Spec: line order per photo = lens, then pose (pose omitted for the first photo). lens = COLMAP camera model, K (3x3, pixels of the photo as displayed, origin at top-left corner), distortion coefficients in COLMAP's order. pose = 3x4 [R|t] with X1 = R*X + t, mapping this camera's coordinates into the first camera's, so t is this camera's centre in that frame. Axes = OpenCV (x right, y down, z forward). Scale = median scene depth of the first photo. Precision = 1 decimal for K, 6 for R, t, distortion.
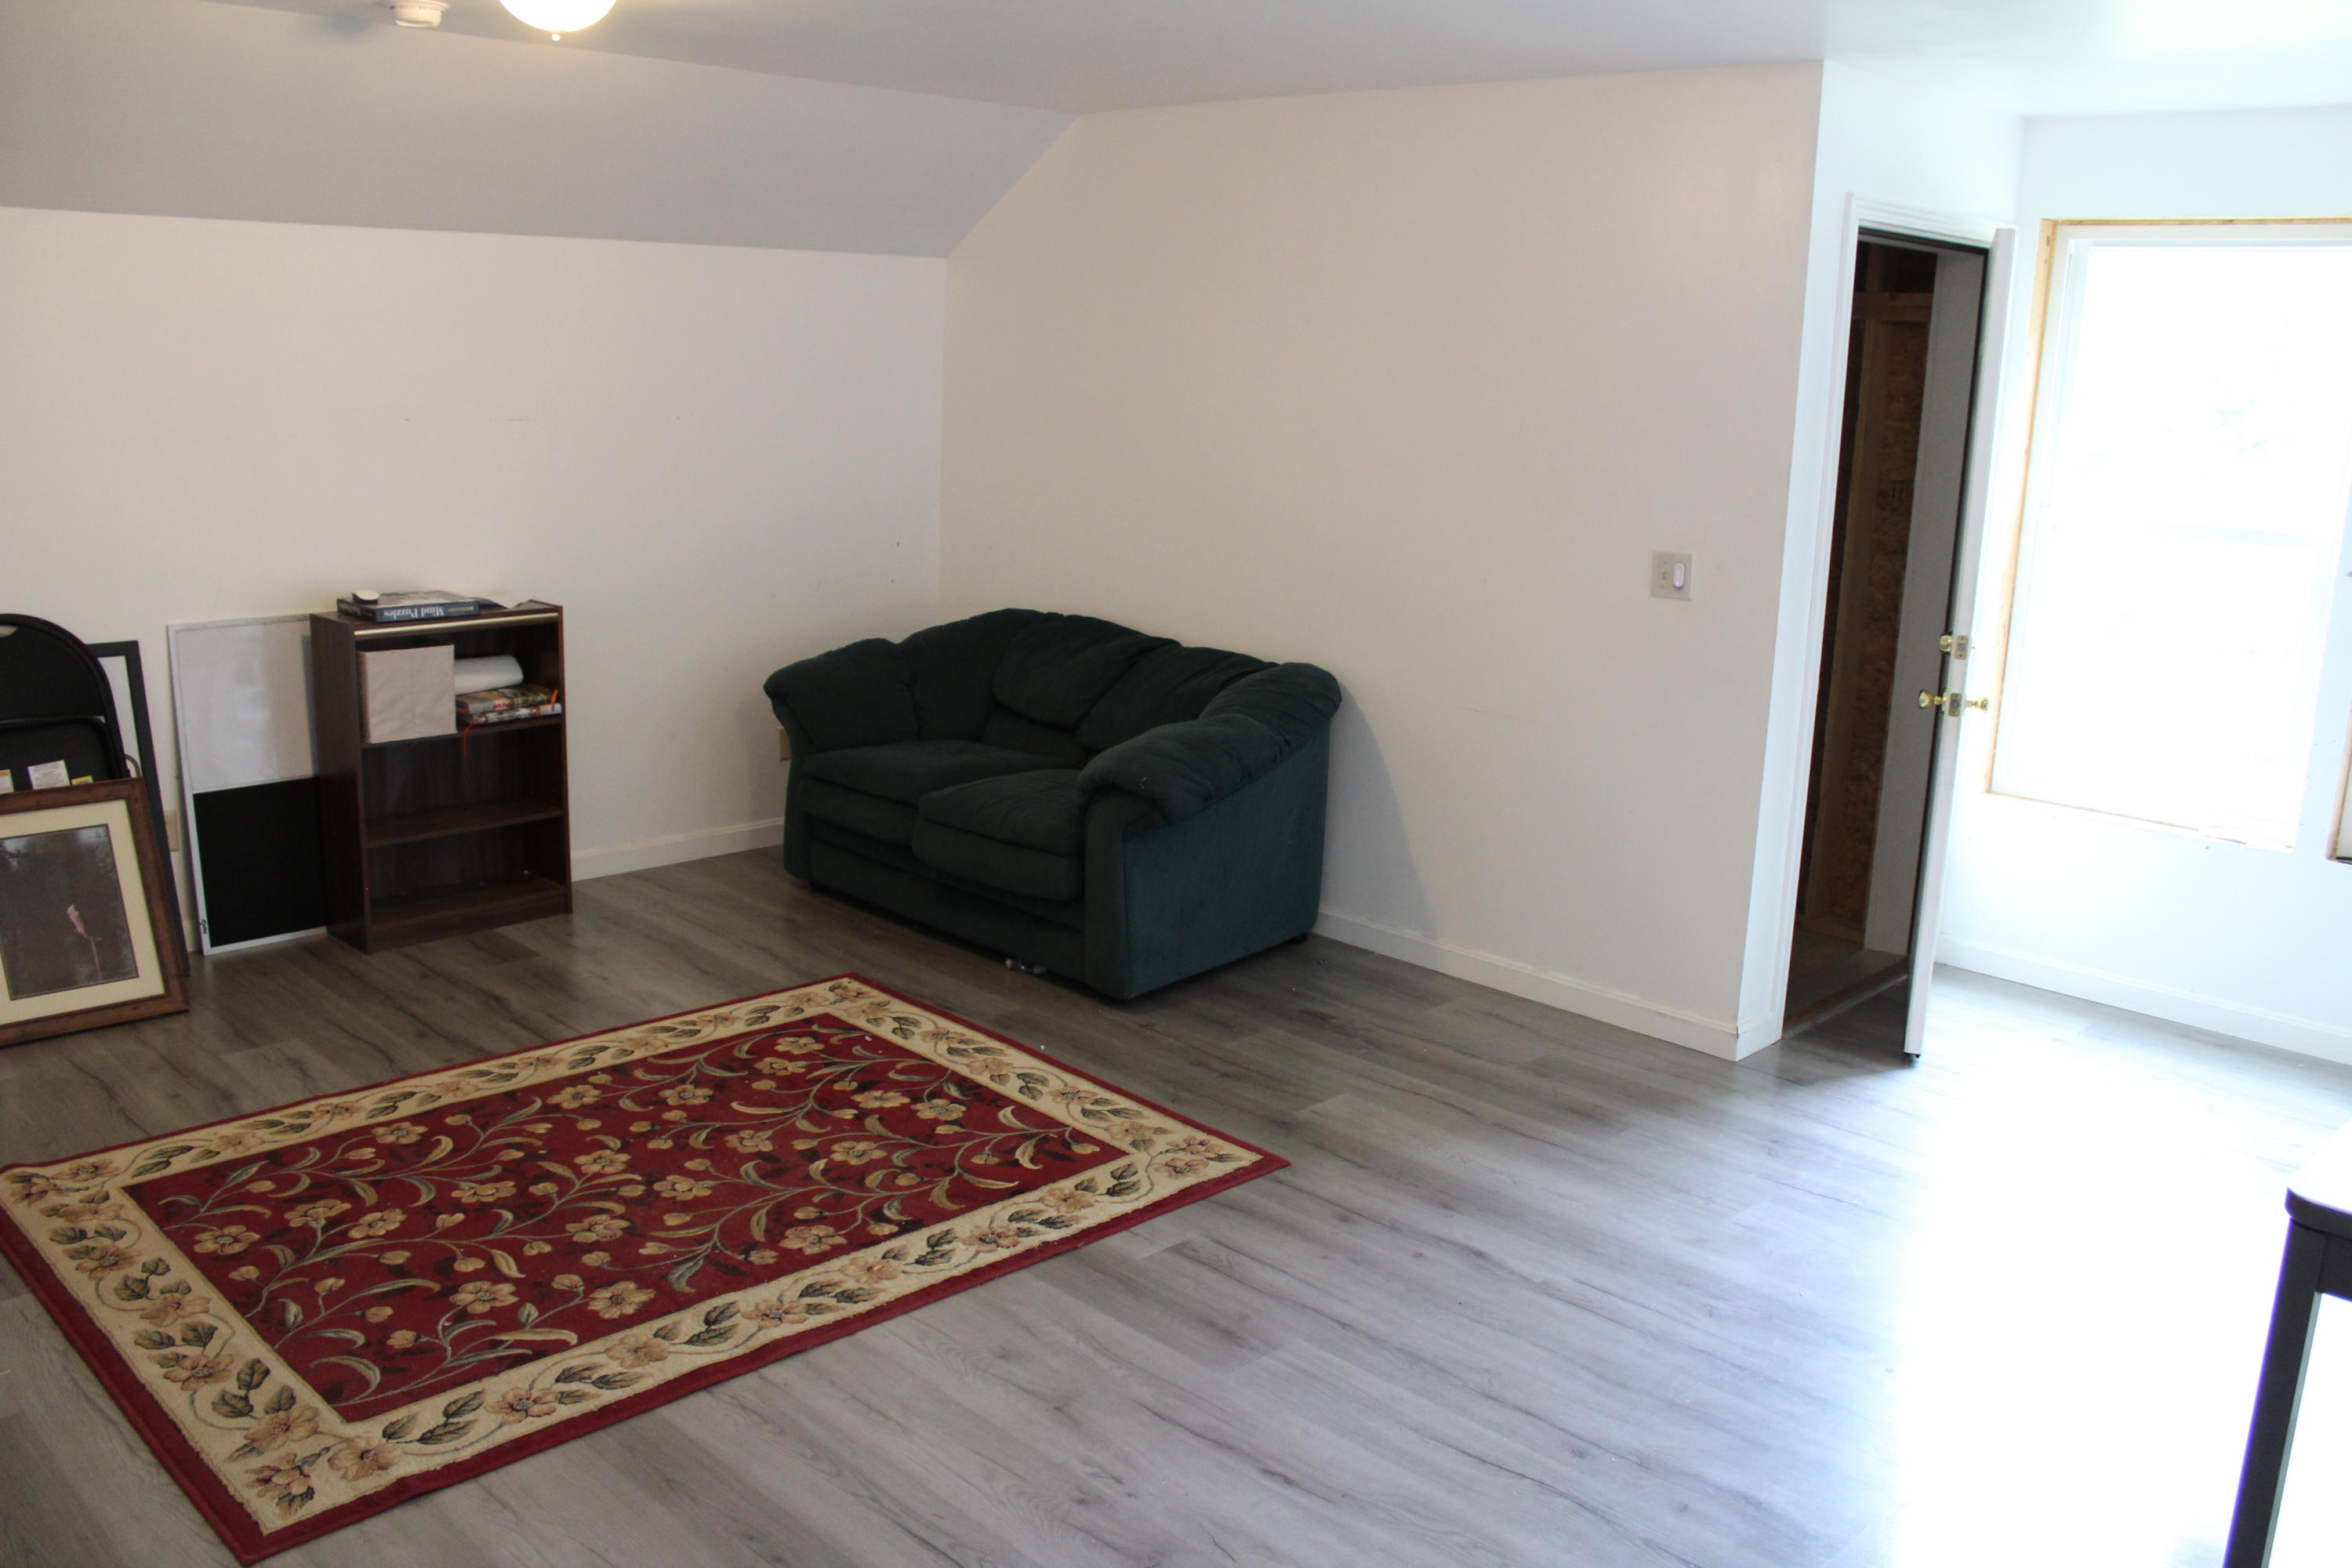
lens RADIAL K [[1940.0, 0, 1182.5], [0, 1940.0, 789.6], [0, 0, 1]] dist [-0.159786, 0.137056]
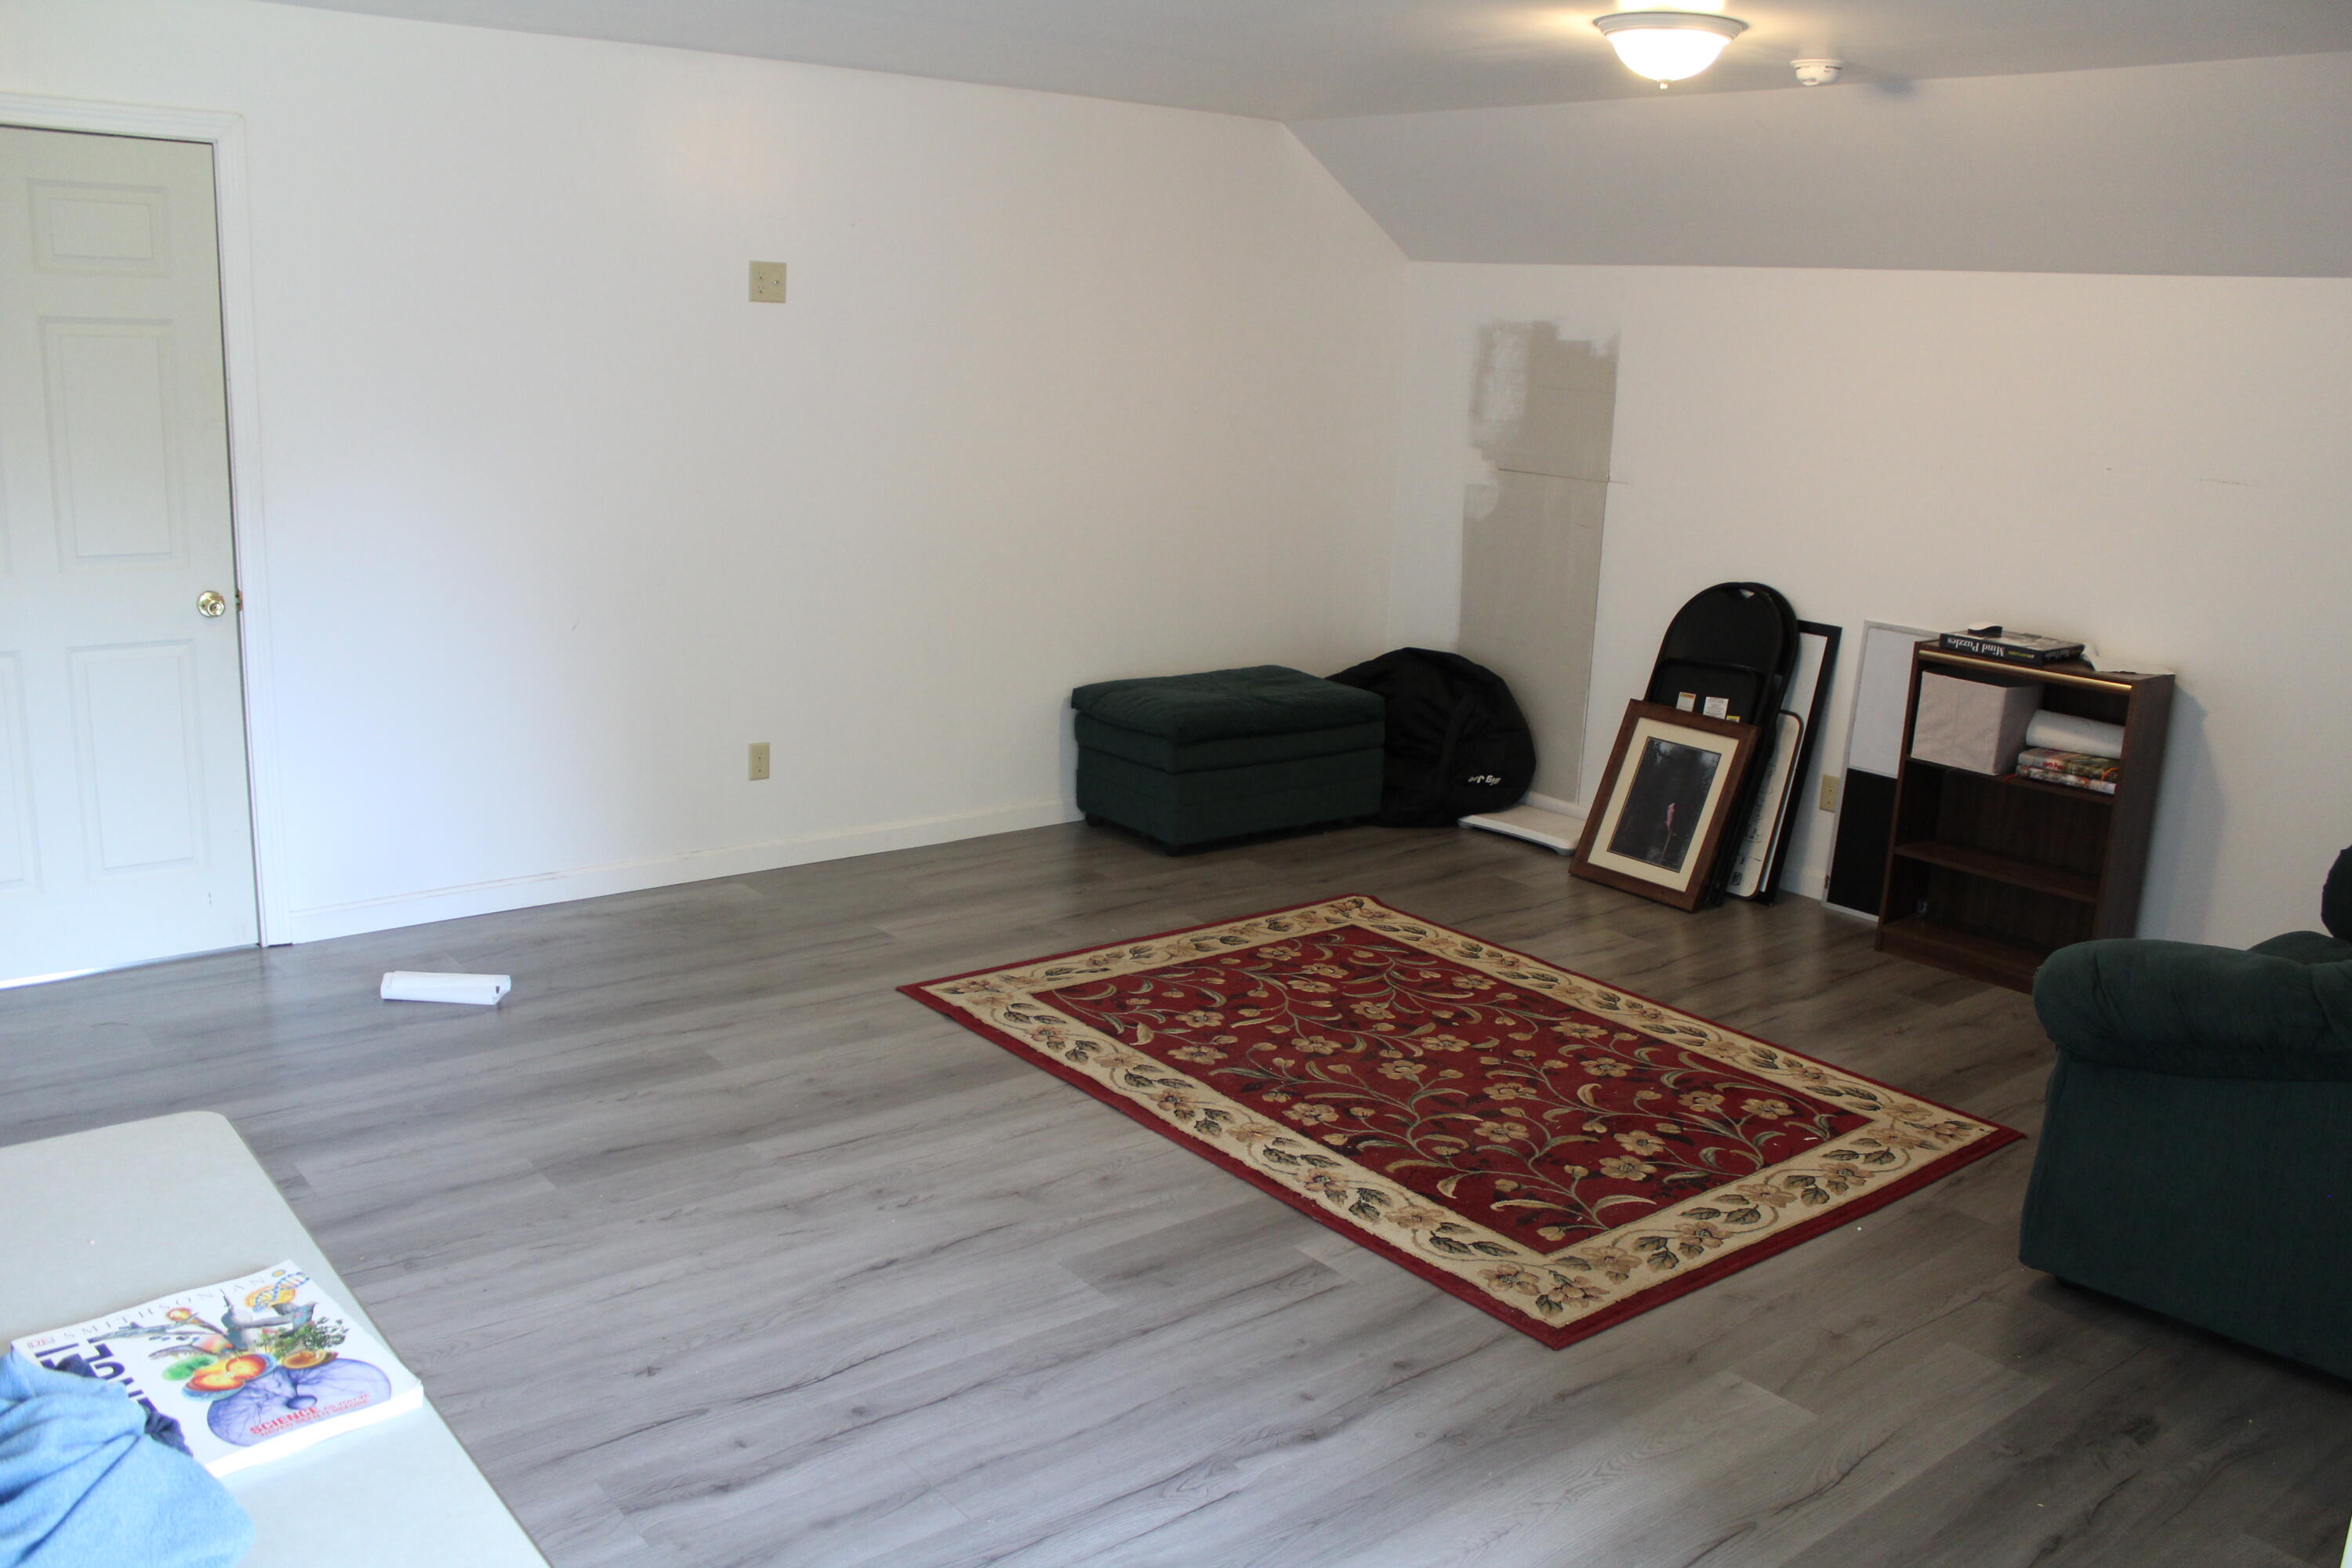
lens RADIAL K [[1940.0, 0, 1172.0], [0, 1940.0, 783.6], [0, 0, 1]] dist [-0.159786, 0.137056]
pose [[-0.104335, 0.193658, -0.975505, 0.820757], [-0.266487, 0.939548, 0.215022, -0.161696], [0.958175, 0.282394, -0.046420, 0.827065]]
